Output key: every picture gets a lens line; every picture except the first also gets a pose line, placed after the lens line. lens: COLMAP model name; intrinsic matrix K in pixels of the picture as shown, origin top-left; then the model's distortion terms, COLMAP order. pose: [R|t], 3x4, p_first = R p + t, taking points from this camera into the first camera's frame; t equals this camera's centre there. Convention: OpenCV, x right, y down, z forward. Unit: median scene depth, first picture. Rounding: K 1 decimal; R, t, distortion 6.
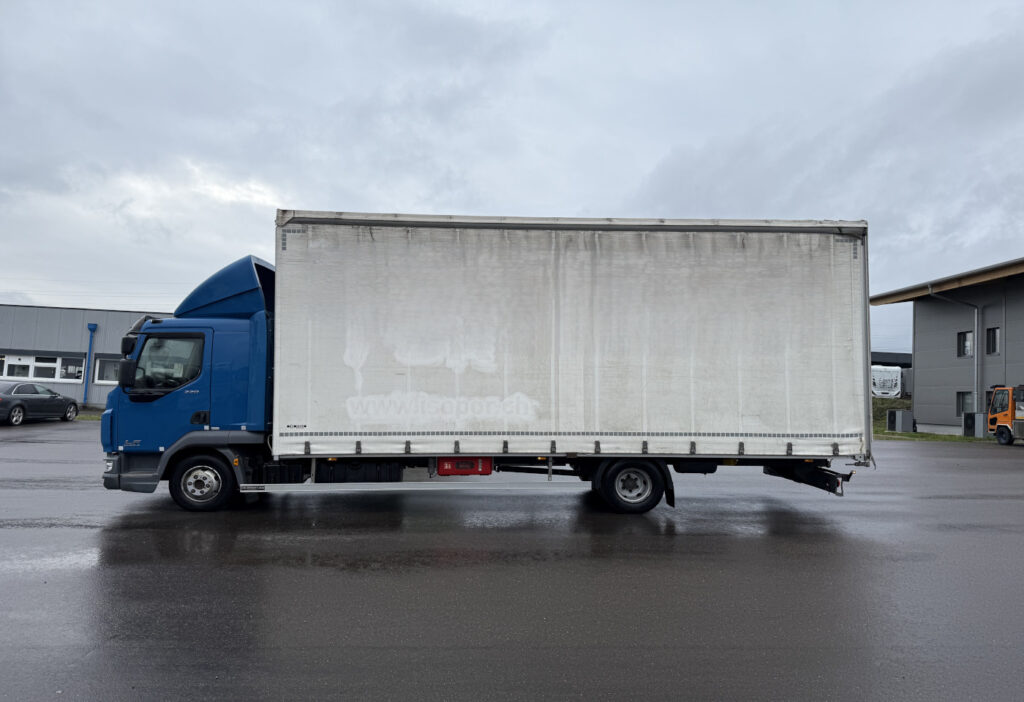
lens RADIAL K [[719.3, 0, 509.9], [0, 719.3, 345.9], [0, 0, 1]] dist [0.157458, -0.324349]
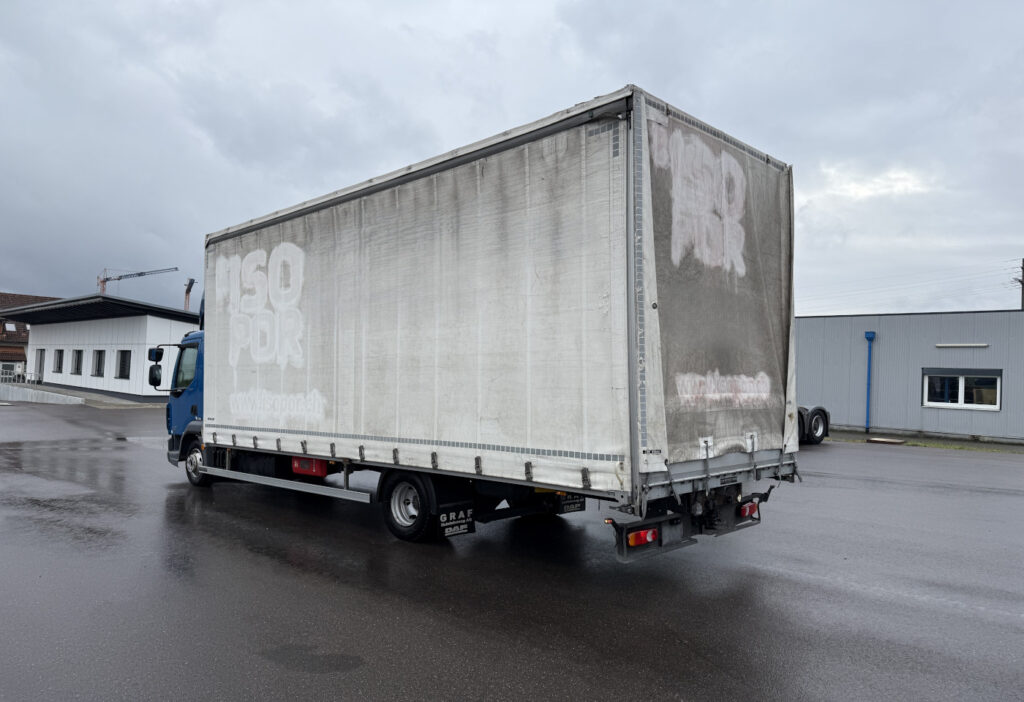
lens RADIAL K [[707.4, 0, 516.0], [0, 707.4, 352.4], [0, 0, 1]] dist [0.127749, -0.001513]
pose [[0.675208, -0.043703, -0.736331, 0.846005], [0.034495, 0.999022, -0.027663, 0.051494], [0.736820, -0.006721, 0.676055, 0.563347]]
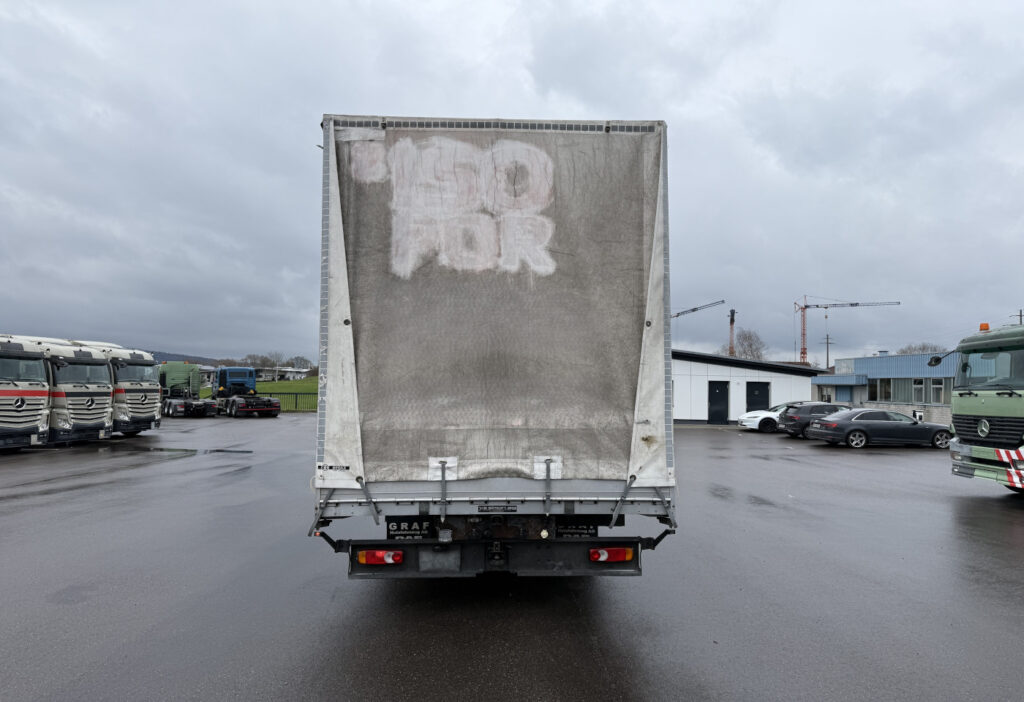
lens RADIAL K [[717.0, 0, 526.1], [0, 717.0, 349.5], [0, 0, 1]] dist [0.154614, 0.000217]
pose [[-0.019027, -0.094116, -0.995379, 1.080232], [0.038164, 0.994766, -0.094787, 0.085342], [0.999090, -0.039791, -0.015335, 1.186693]]
